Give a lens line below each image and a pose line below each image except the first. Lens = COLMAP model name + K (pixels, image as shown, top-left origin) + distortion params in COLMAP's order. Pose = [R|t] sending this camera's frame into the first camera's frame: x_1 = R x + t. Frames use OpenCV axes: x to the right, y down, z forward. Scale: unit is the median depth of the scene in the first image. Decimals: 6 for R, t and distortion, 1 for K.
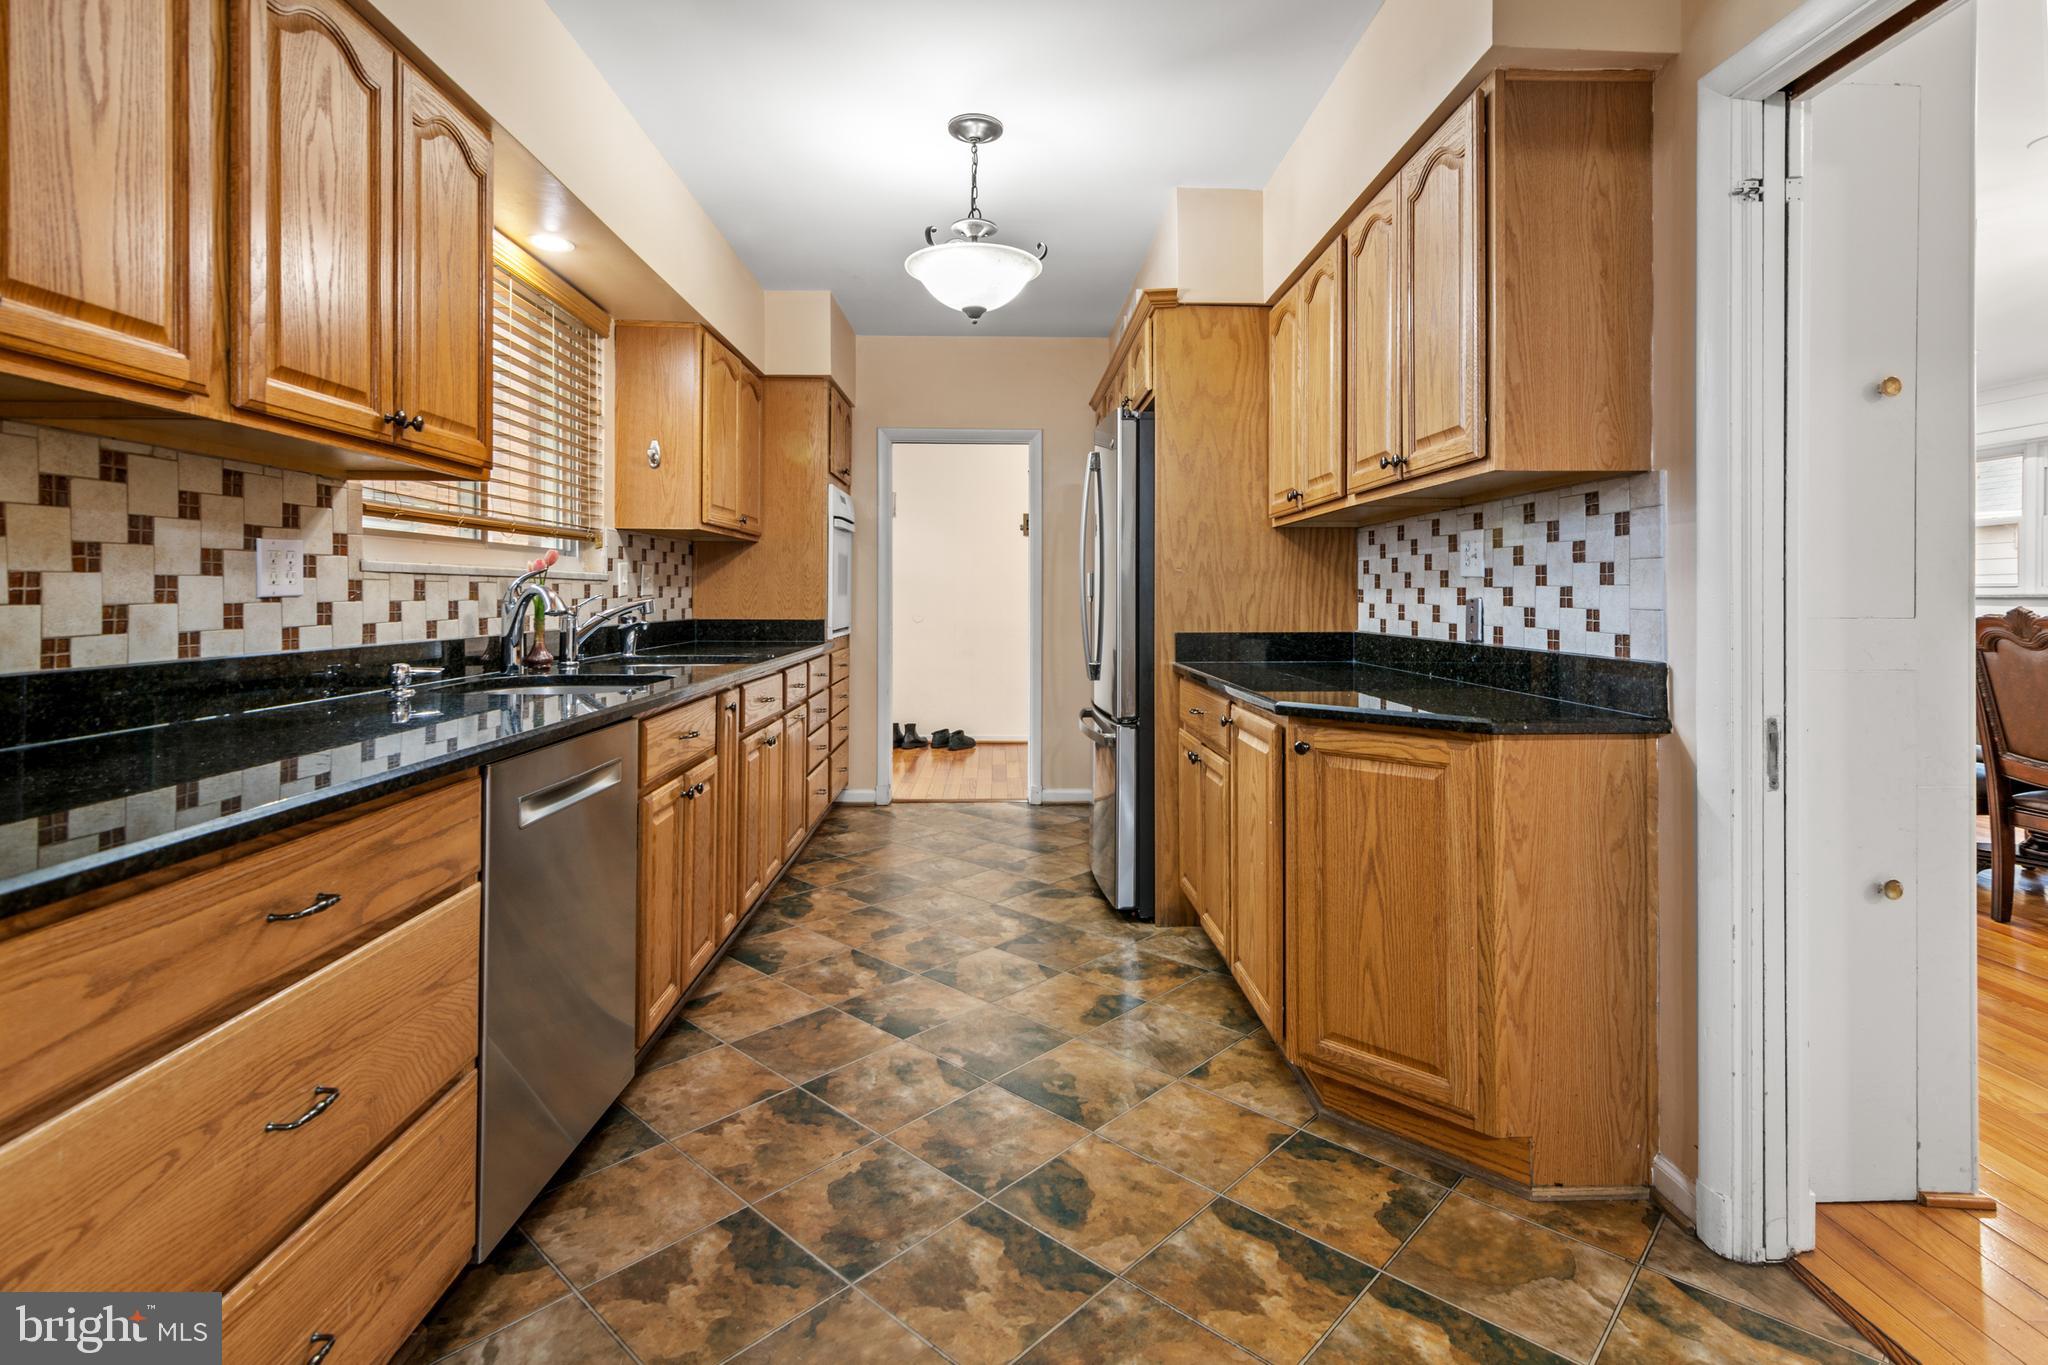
lens RADIAL K [[1006.3, 0, 1048.5], [0, 1006.3, 599.6], [0, 0, 1]] dist [0.001472, -0.003444]
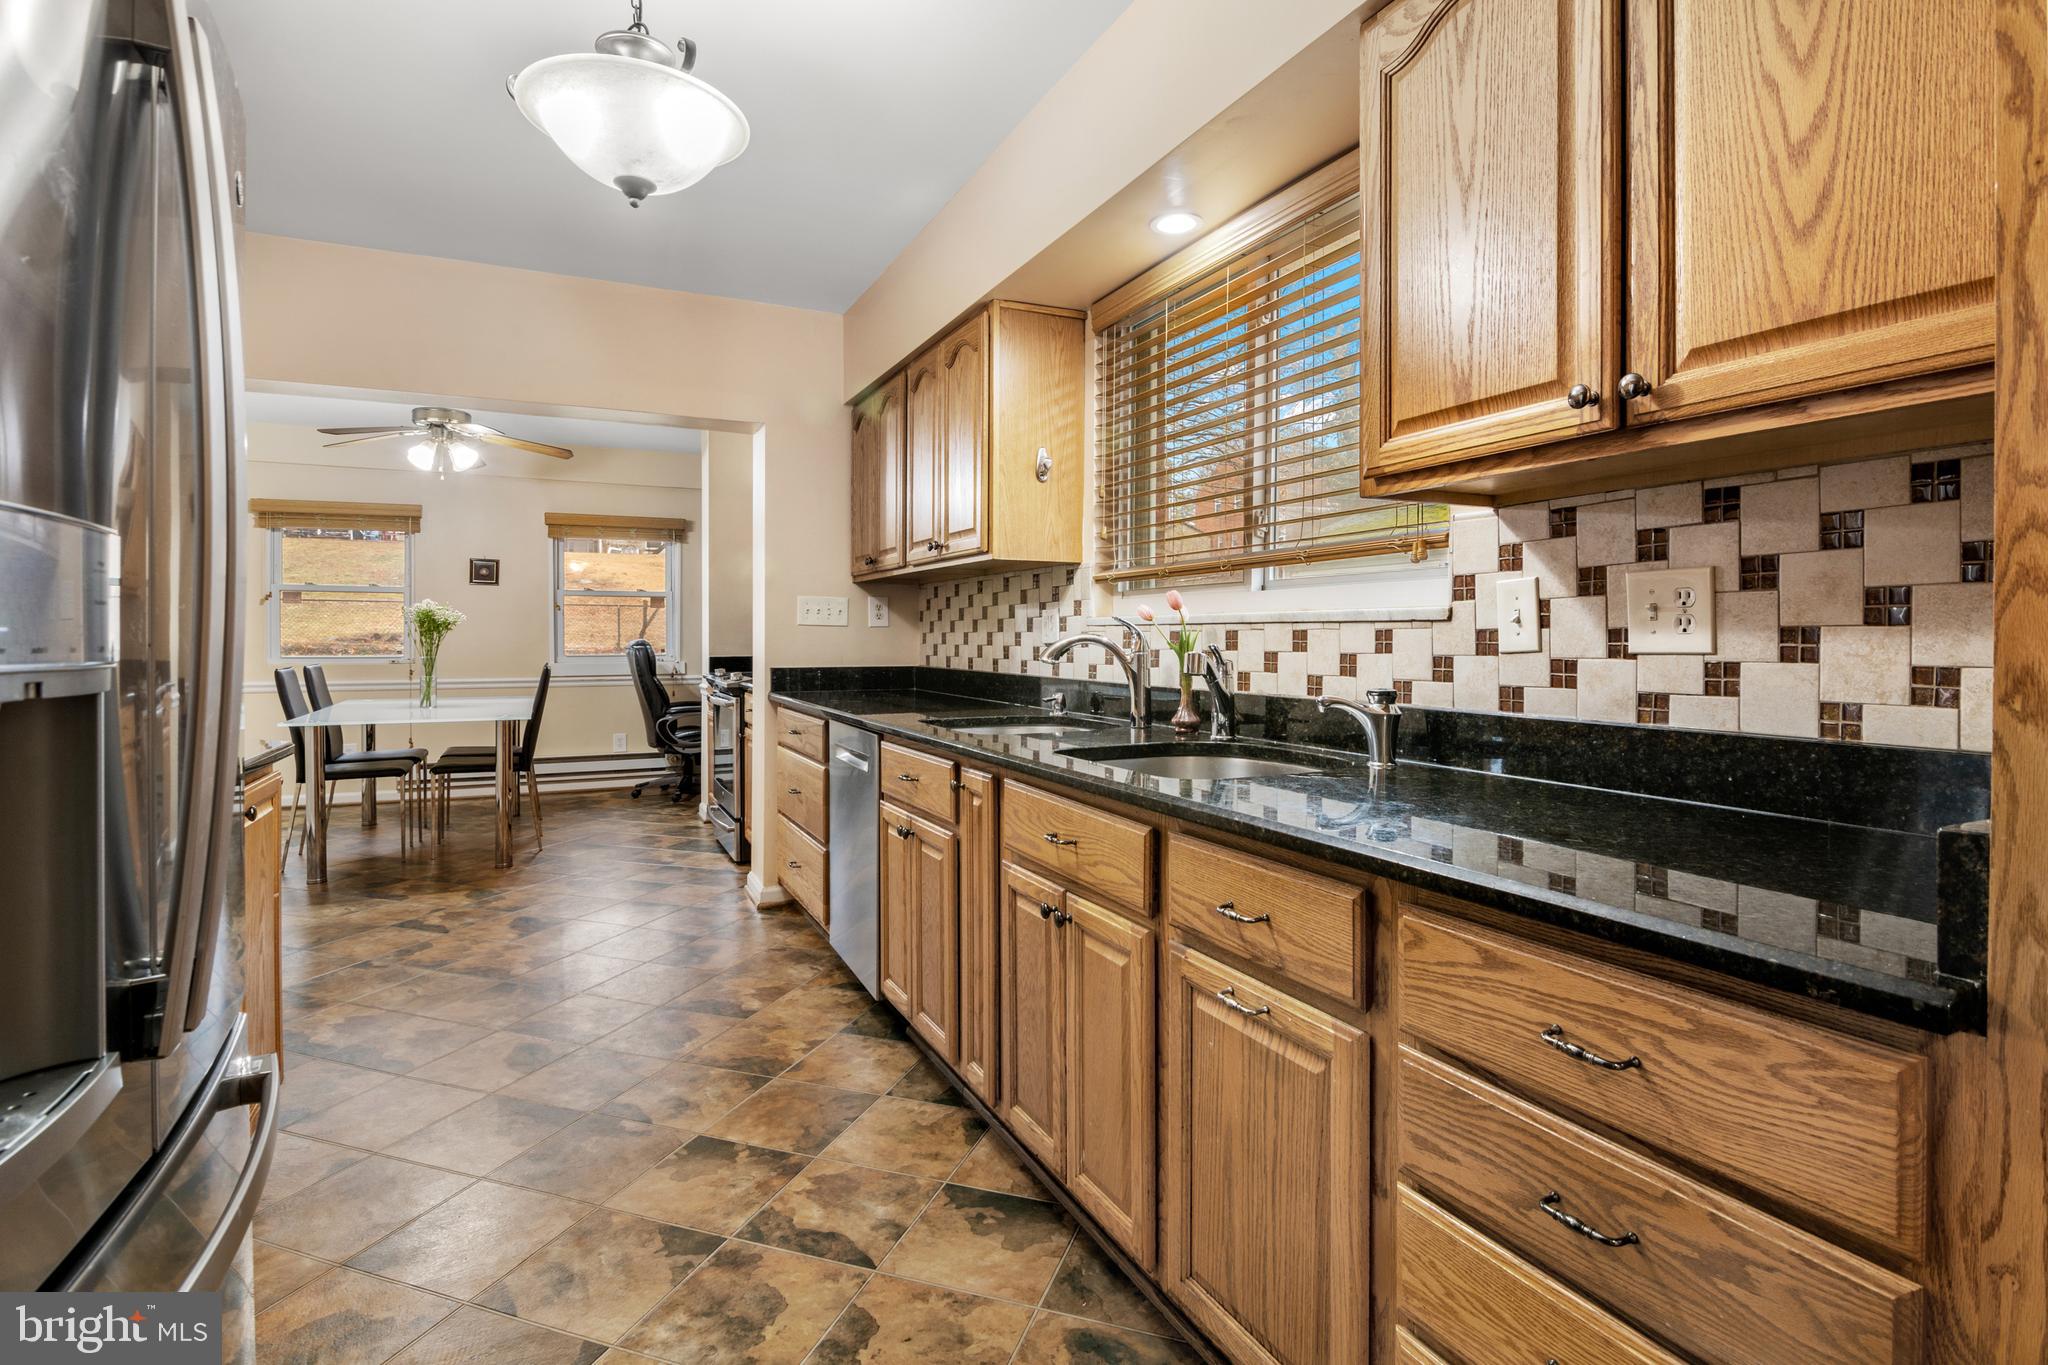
lens RADIAL K [[1006.3, 0, 1026.3], [0, 1006.3, 645.1], [0, 0, 1]] dist [0.001472, -0.003444]
pose [[-0.923386, -0.002731, -0.383864, -0.072384], [-0.007927, 0.999897, 0.011954, -0.016548], [0.383792, 0.014081, -0.923312, 2.087052]]
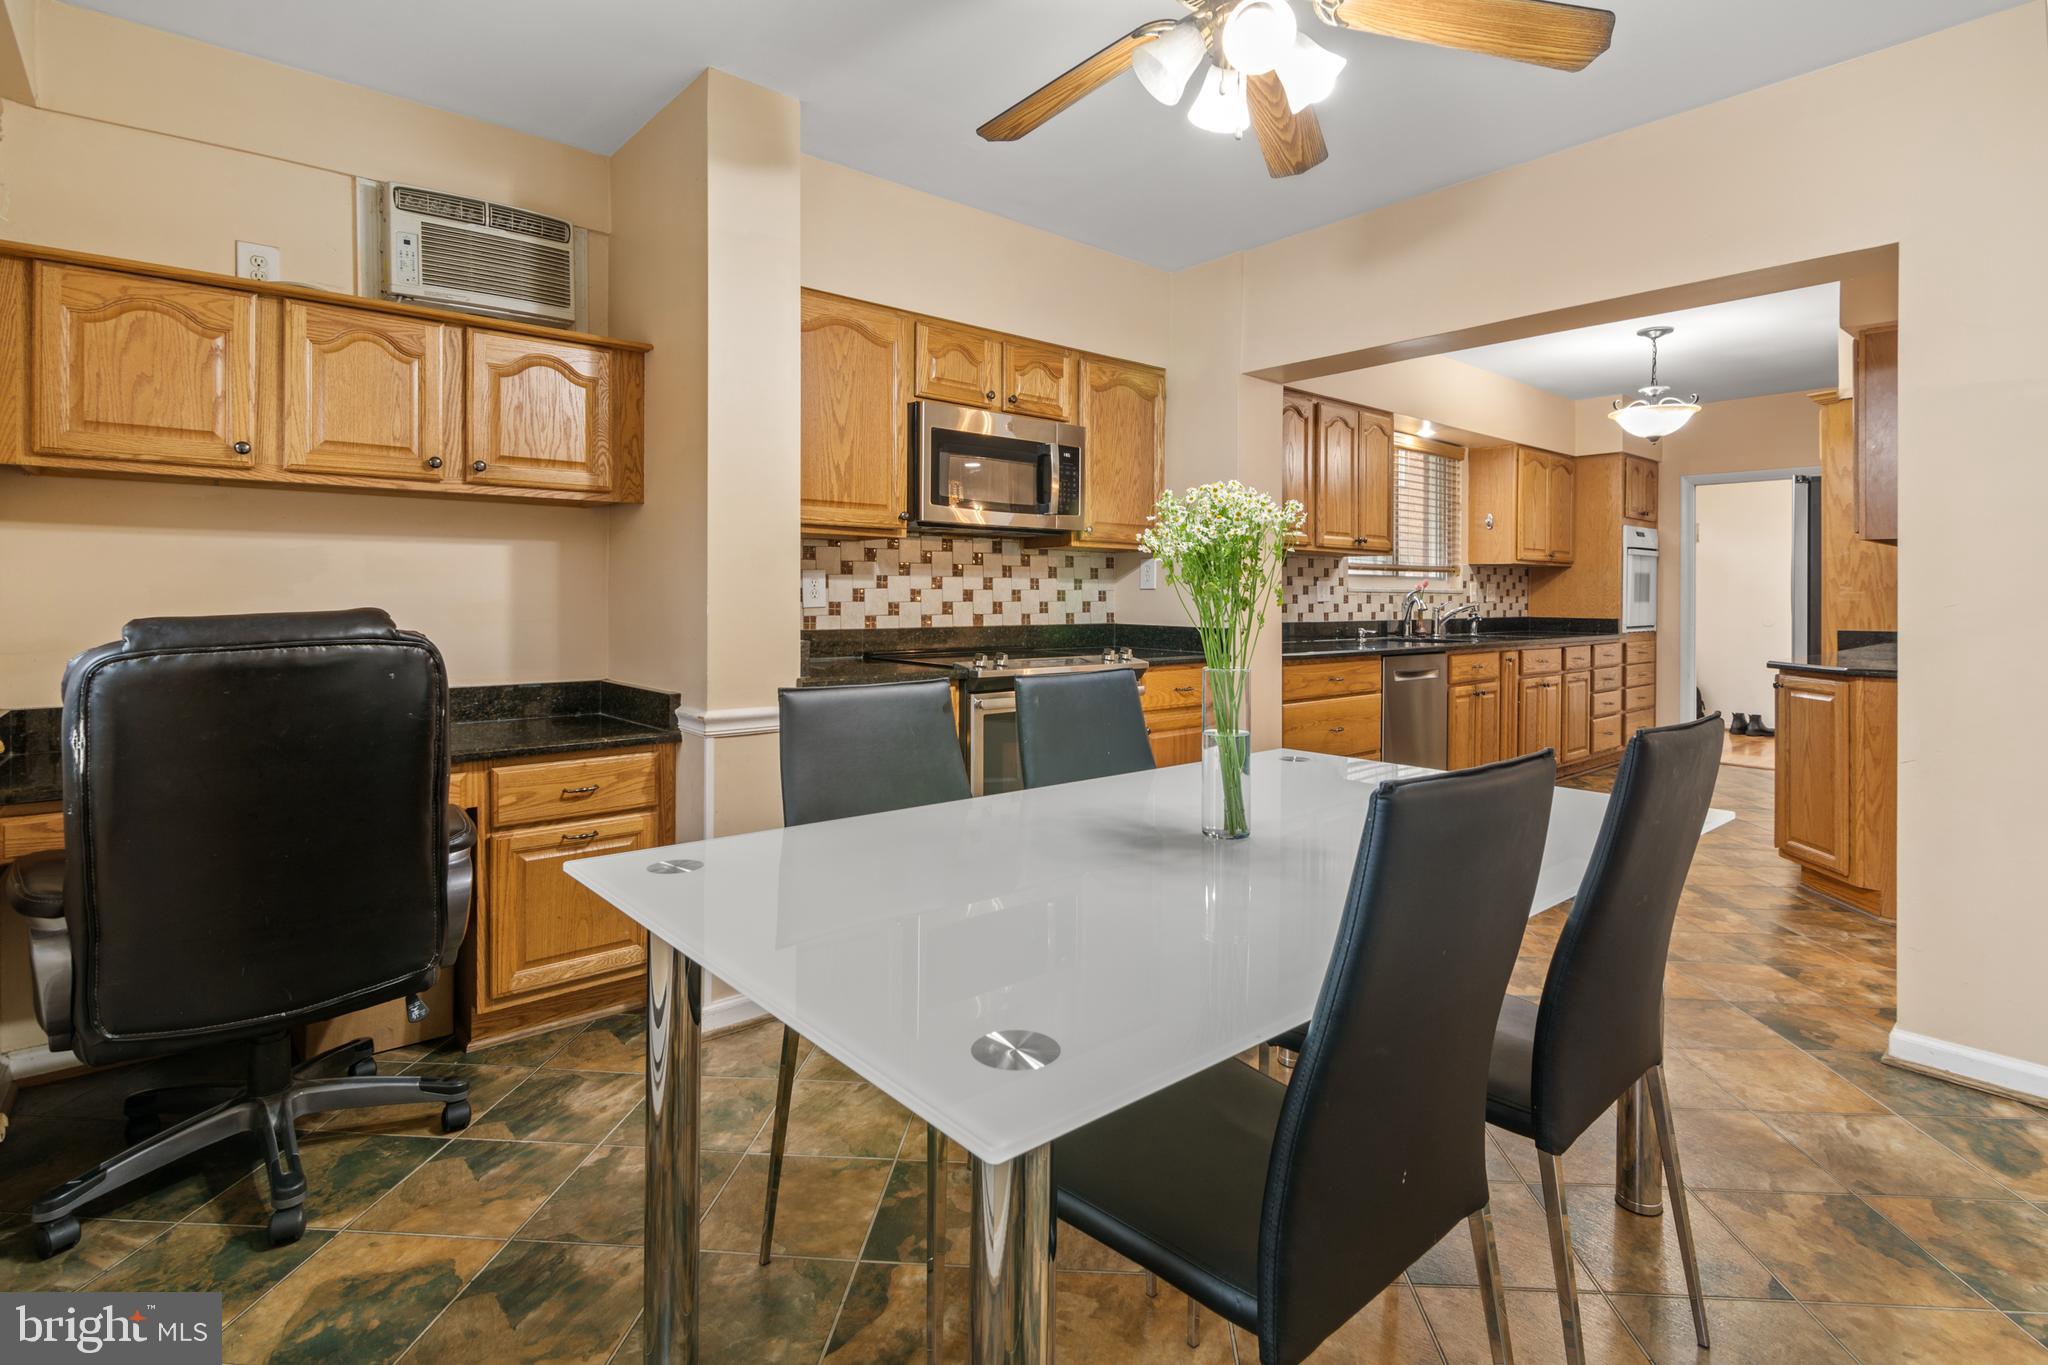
lens RADIAL K [[1006.3, 0, 1061.5], [0, 1006.3, 589.0], [0, 0, 1]] dist [0.001472, -0.003444]
pose [[0.641654, -0.004100, -0.766984, 0.779281], [-0.008253, 0.999891, -0.012250, 0.001857], [0.766950, 0.014190, 0.641550, -1.151402]]
